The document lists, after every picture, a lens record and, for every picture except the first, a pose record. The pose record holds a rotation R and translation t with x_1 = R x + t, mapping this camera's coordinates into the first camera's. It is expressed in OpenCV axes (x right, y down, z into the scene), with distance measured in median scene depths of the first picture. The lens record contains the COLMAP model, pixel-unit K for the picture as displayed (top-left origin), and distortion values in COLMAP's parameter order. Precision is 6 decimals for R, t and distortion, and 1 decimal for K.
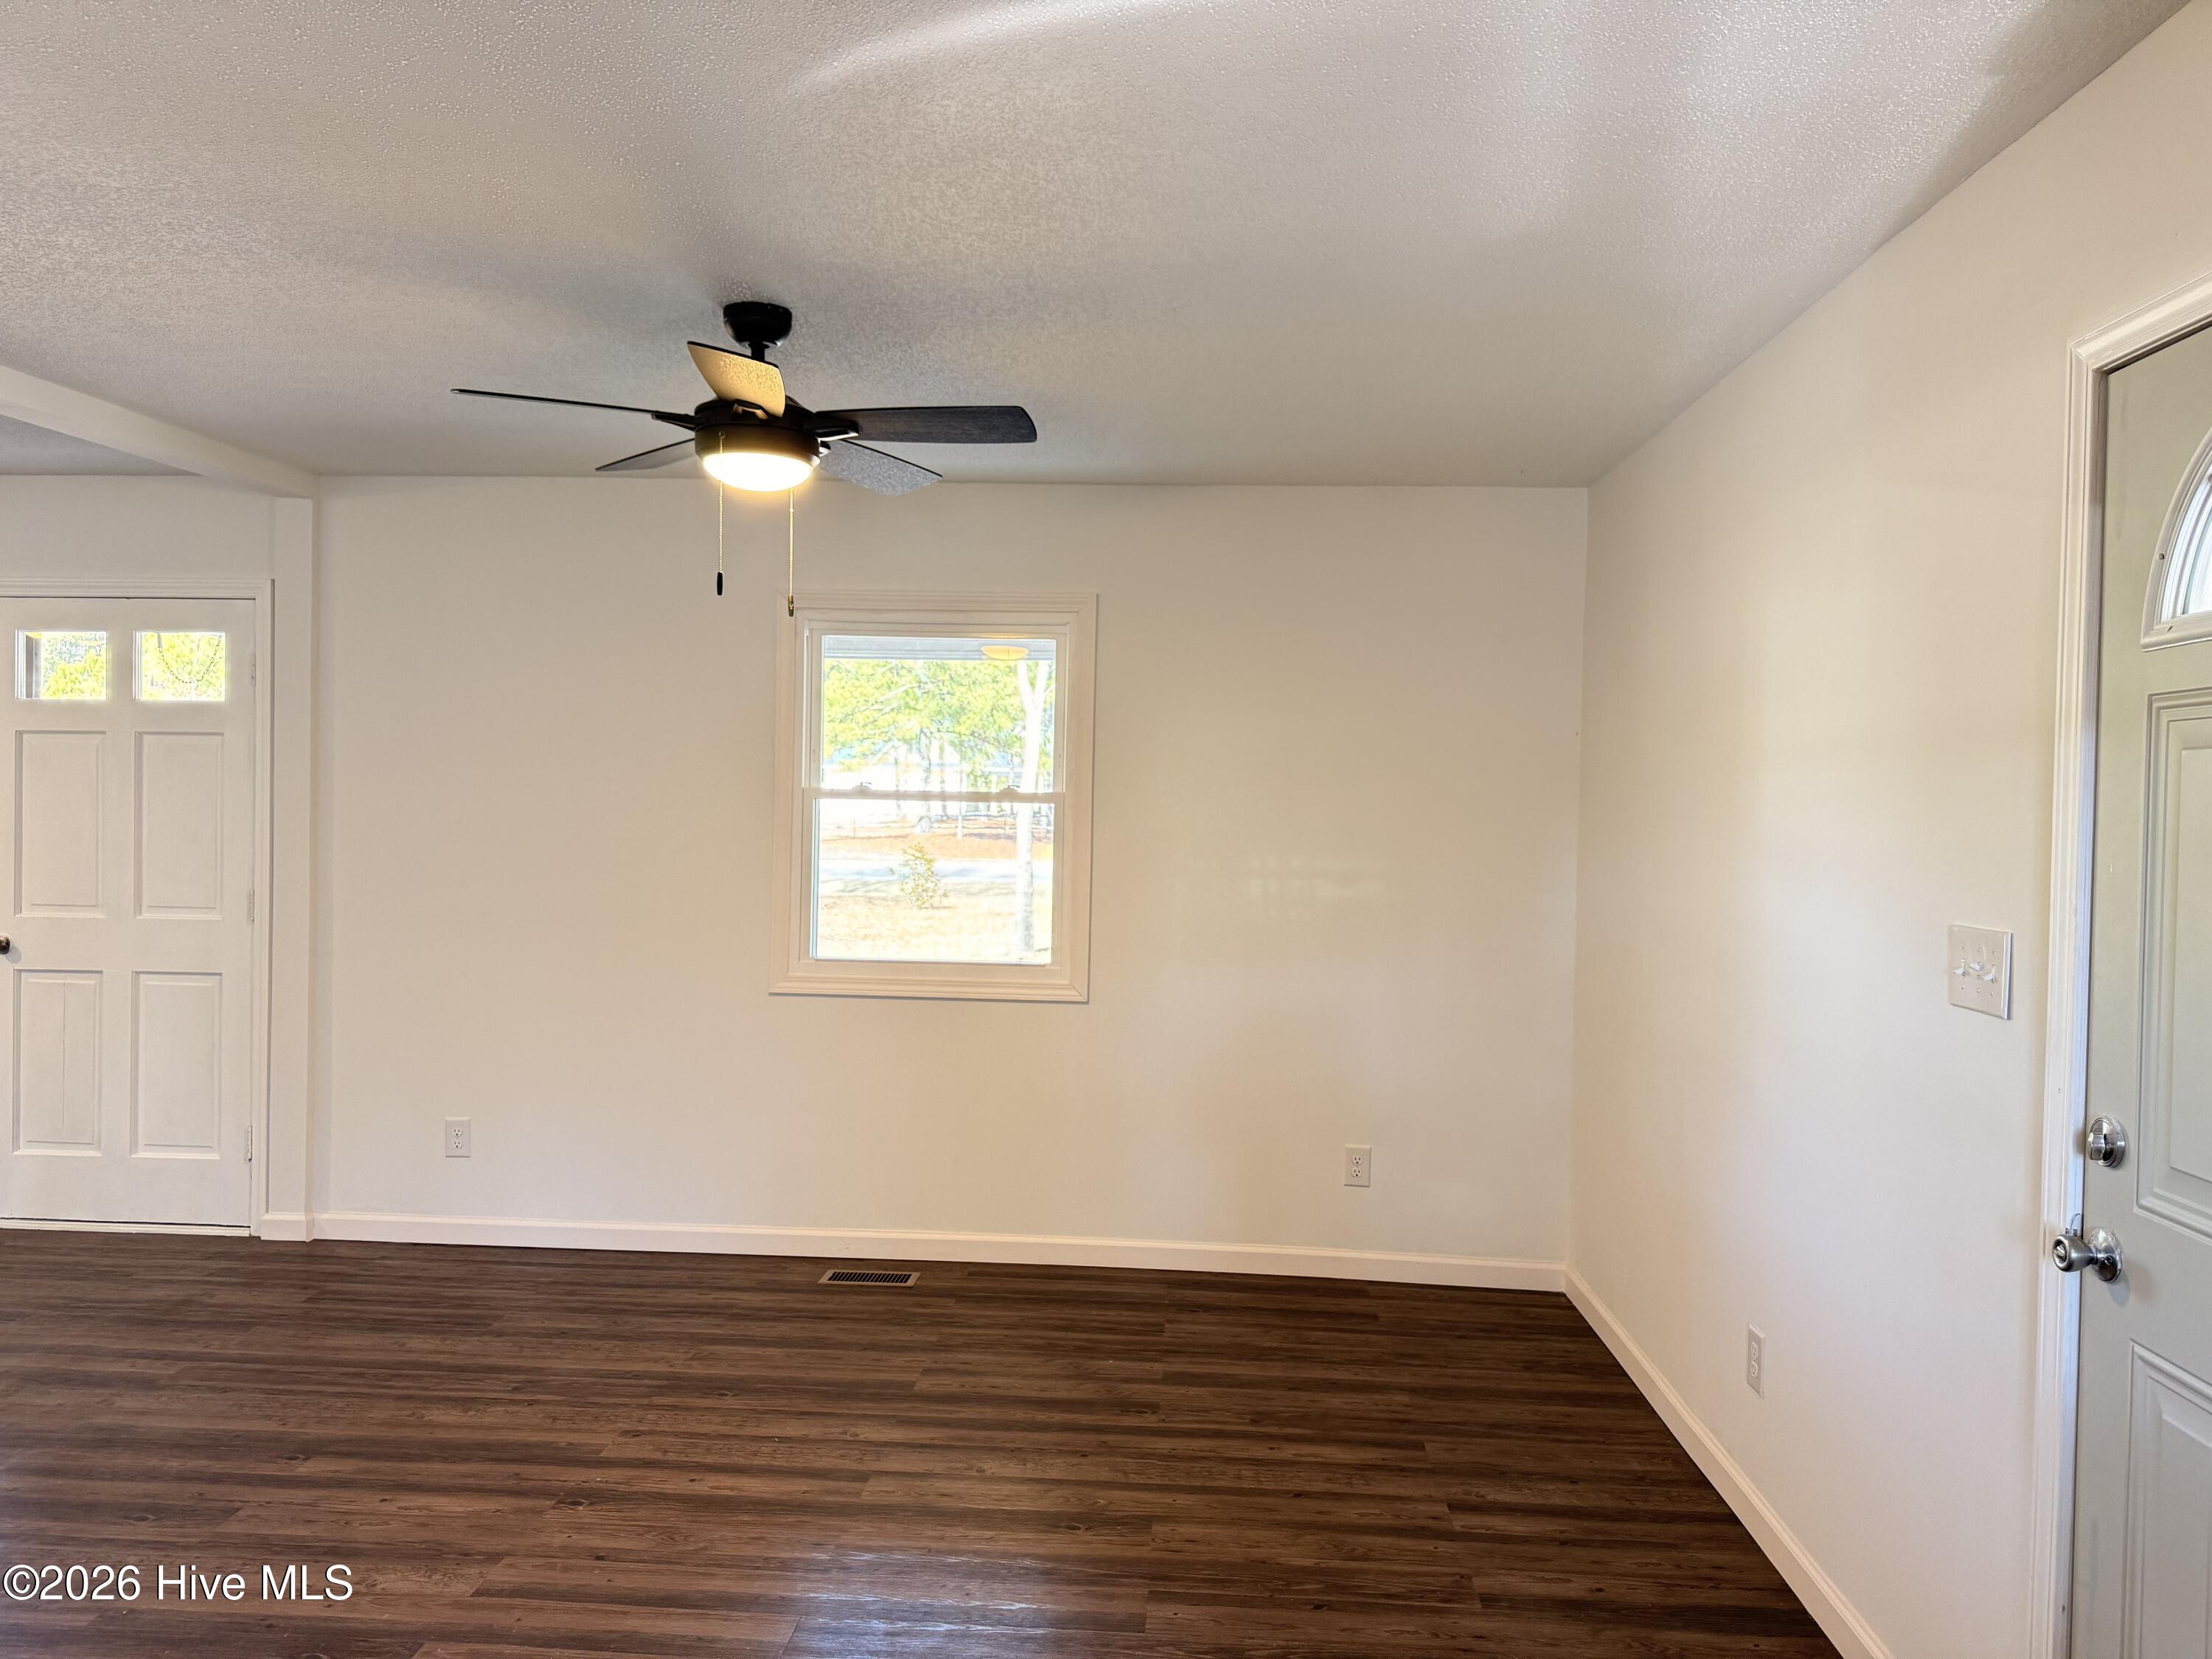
lens RADIAL K [[1566.3, 0, 1085.0], [0, 1566.3, 825.8], [0, 0, 1]] dist [0.071069, -0.100077]
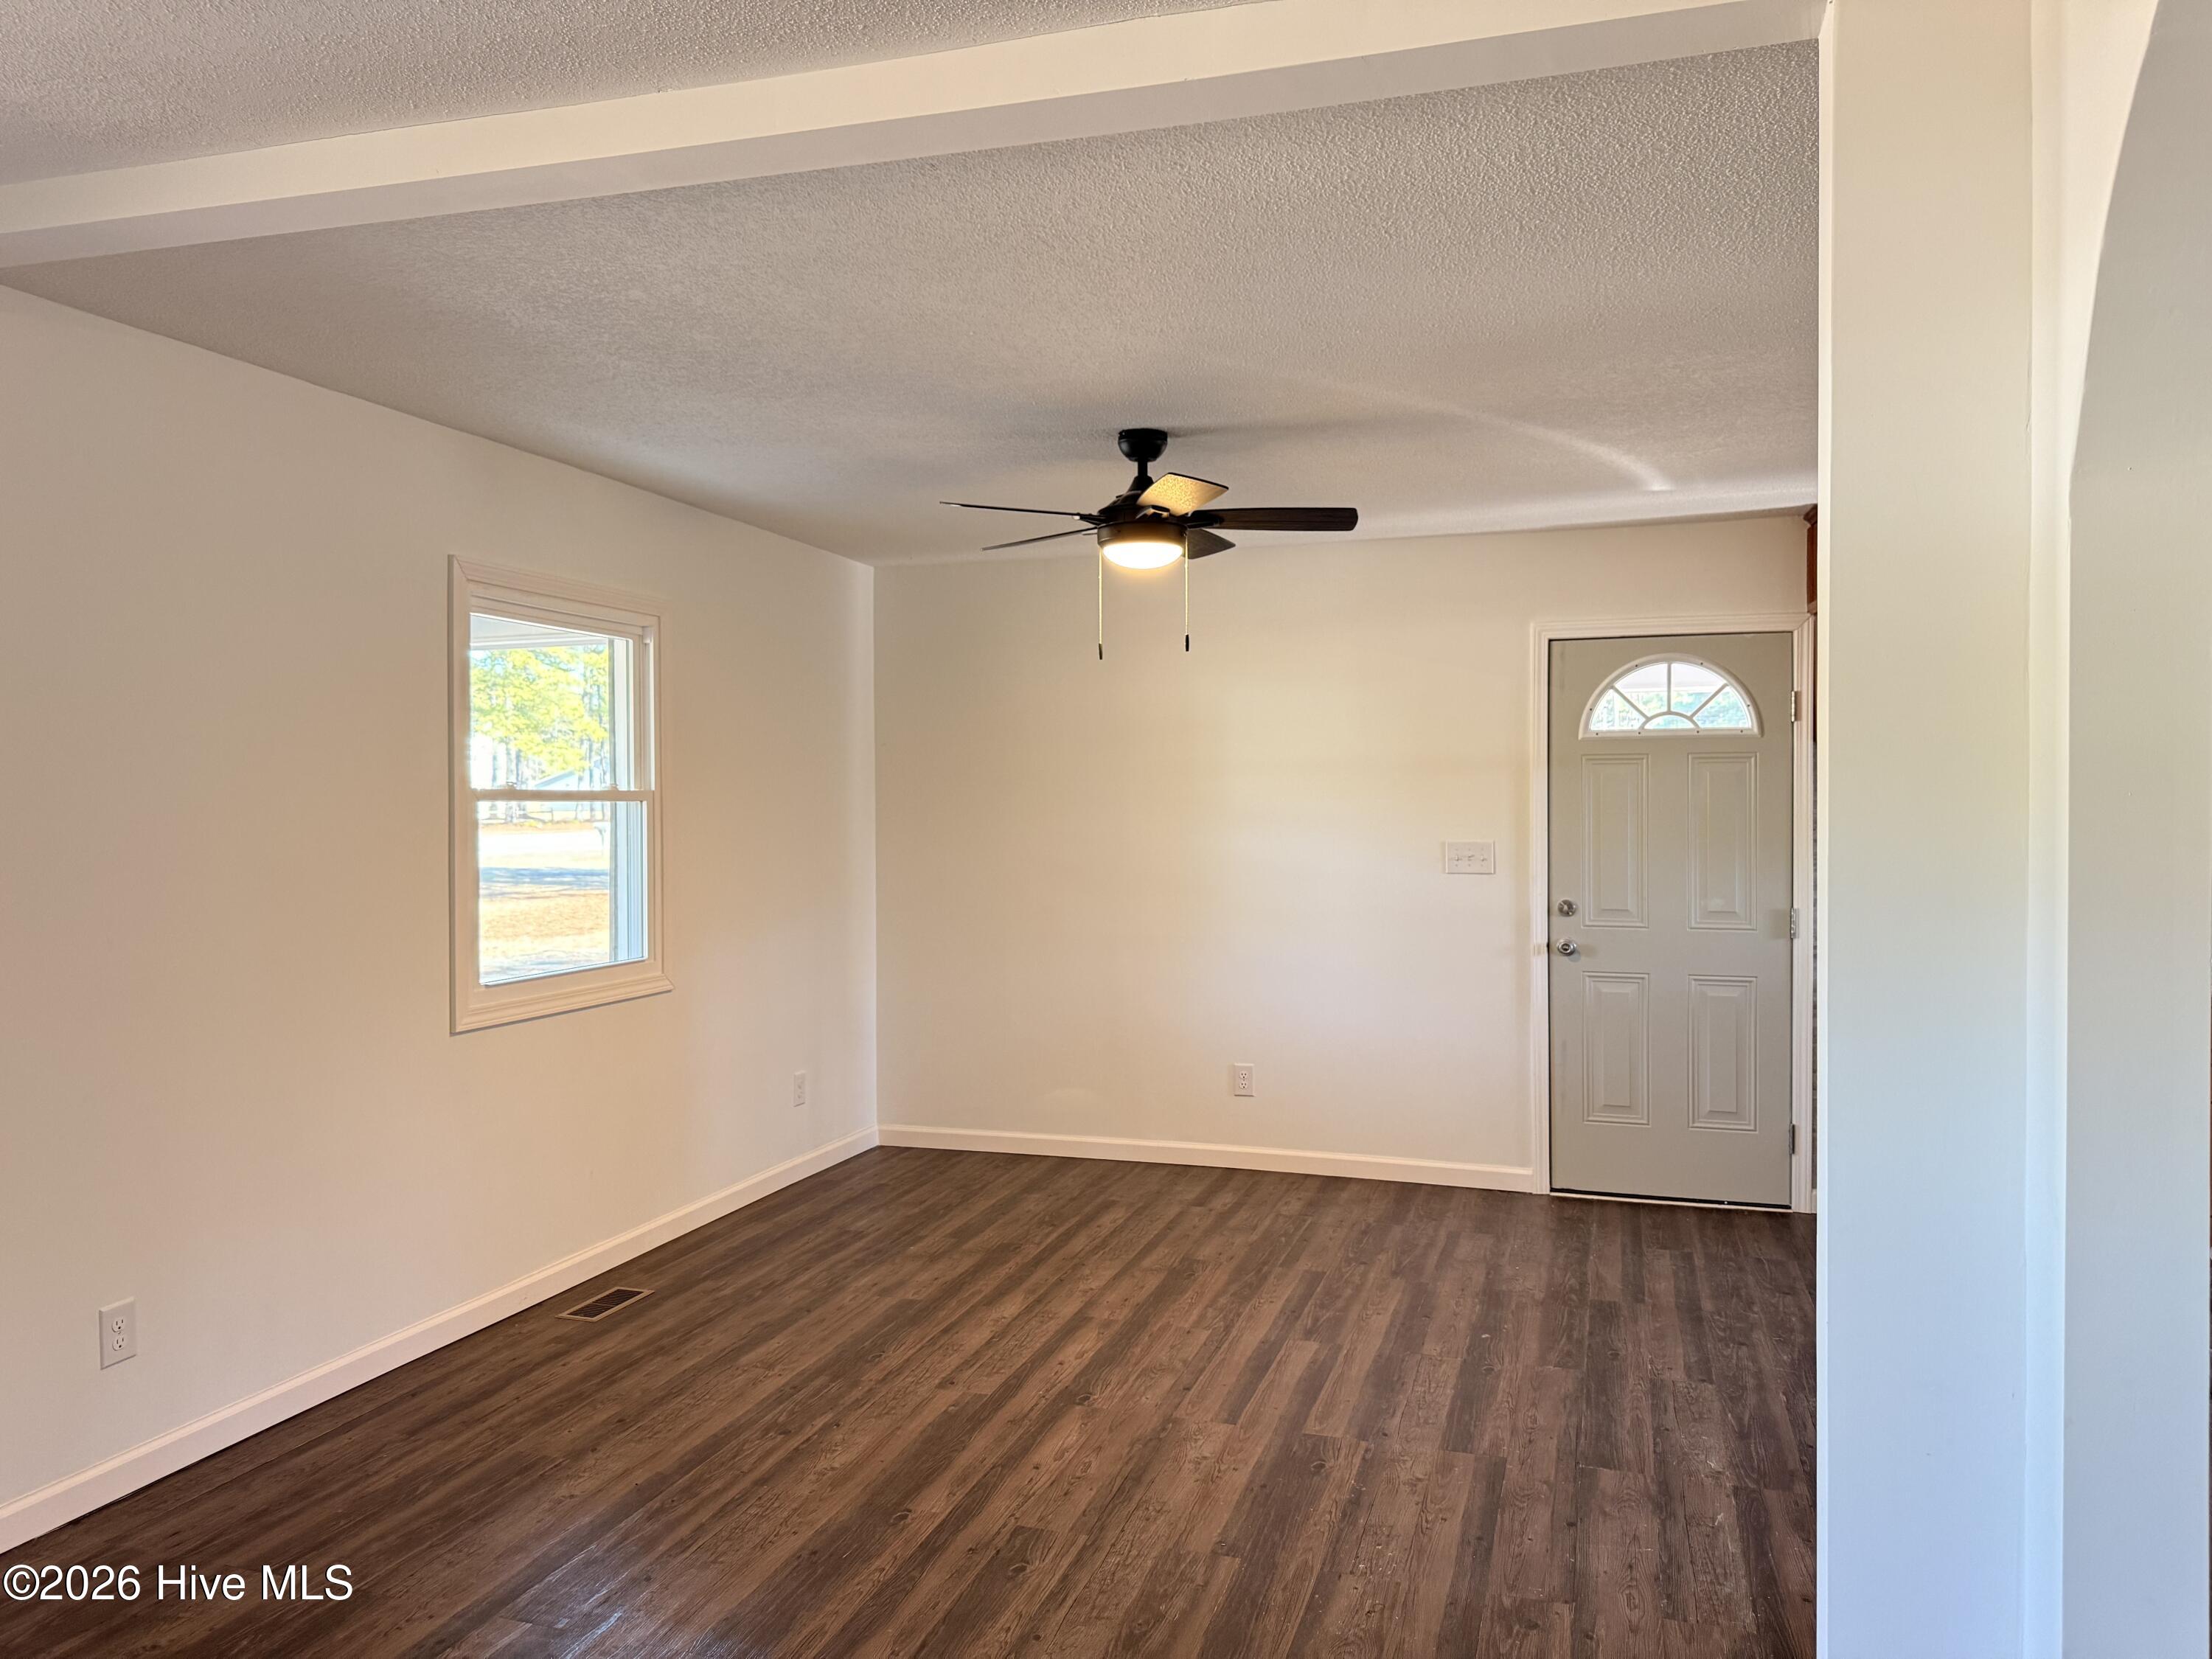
lens RADIAL K [[1544.5, 0, 1107.6], [0, 1544.5, 828.9], [0, 0, 1]] dist [0.054377, -0.067016]
pose [[0.240542, -0.036756, 0.969943, -1.176167], [0.024612, 0.999192, 0.031760, -0.026631], [-0.970327, 0.016233, 0.241252, 0.576392]]
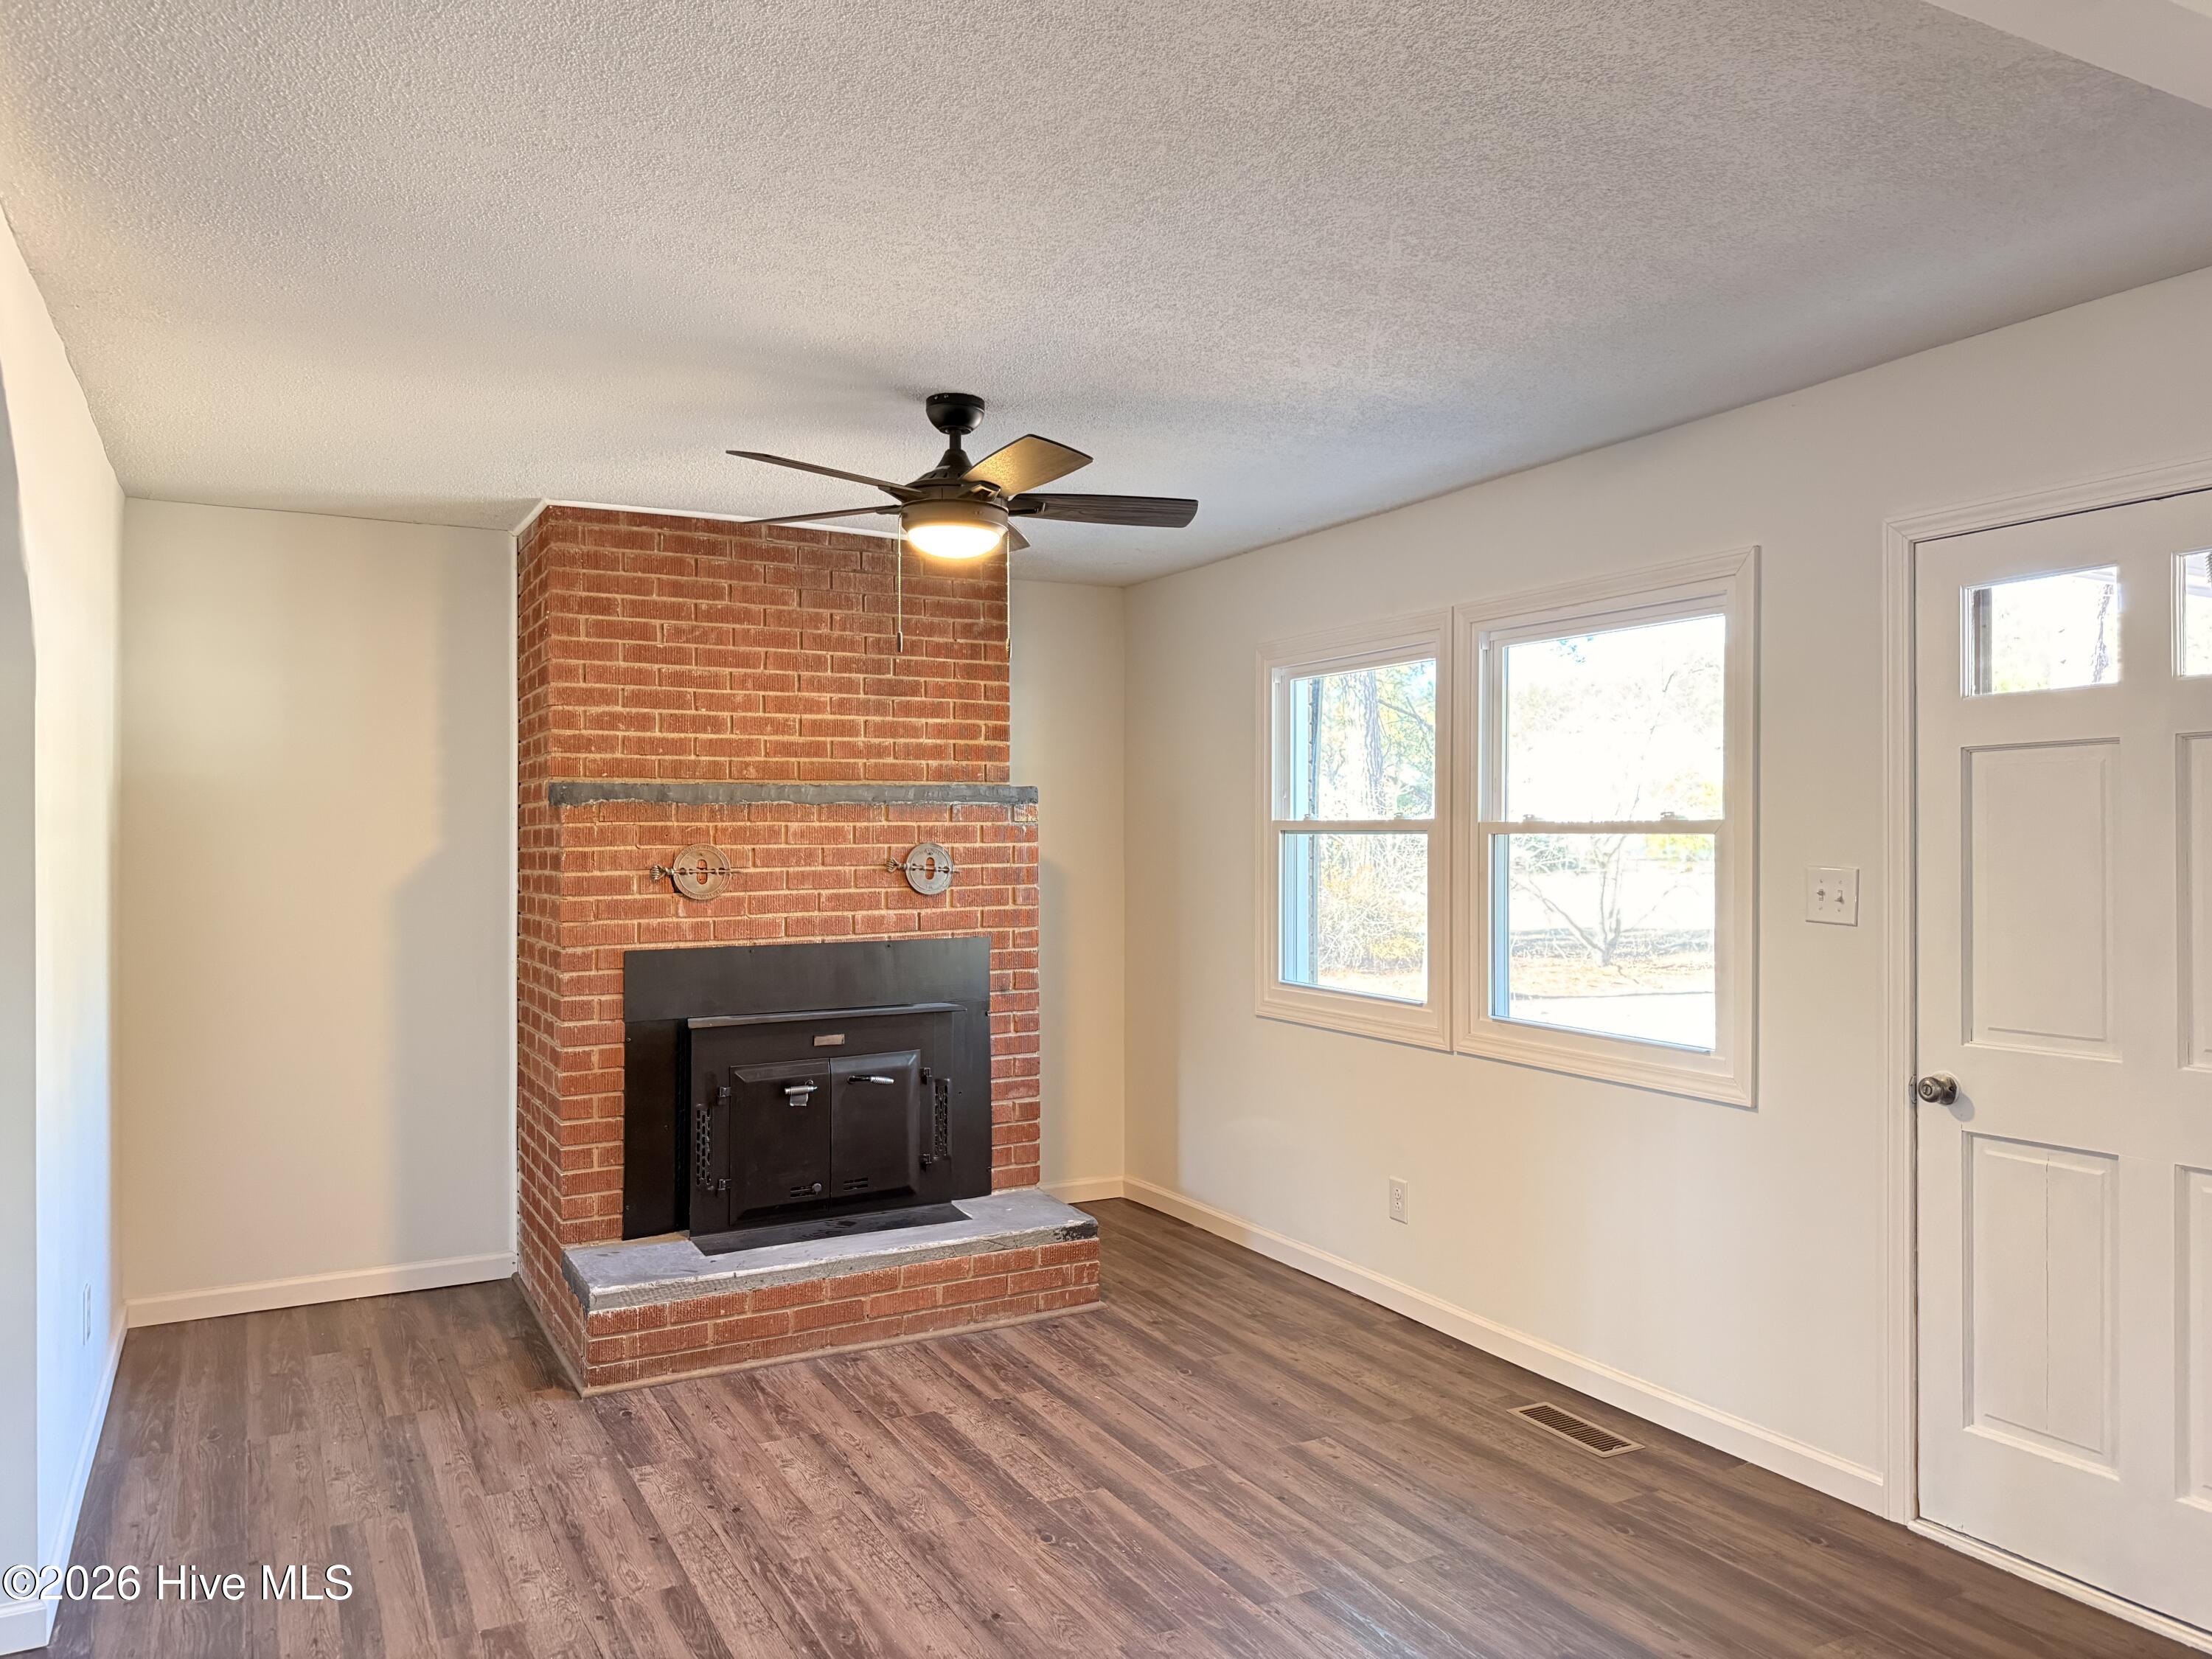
lens RADIAL K [[1552.9, 0, 1113.0], [0, 1552.9, 826.6], [0, 0, 1]] dist [0.143352, -0.197729]
pose [[0.542019, -0.024611, -0.840006, -0.438253], [-0.001984, 0.999531, -0.030564, -0.012252], [0.840364, 0.018233, 0.541716, 0.505042]]
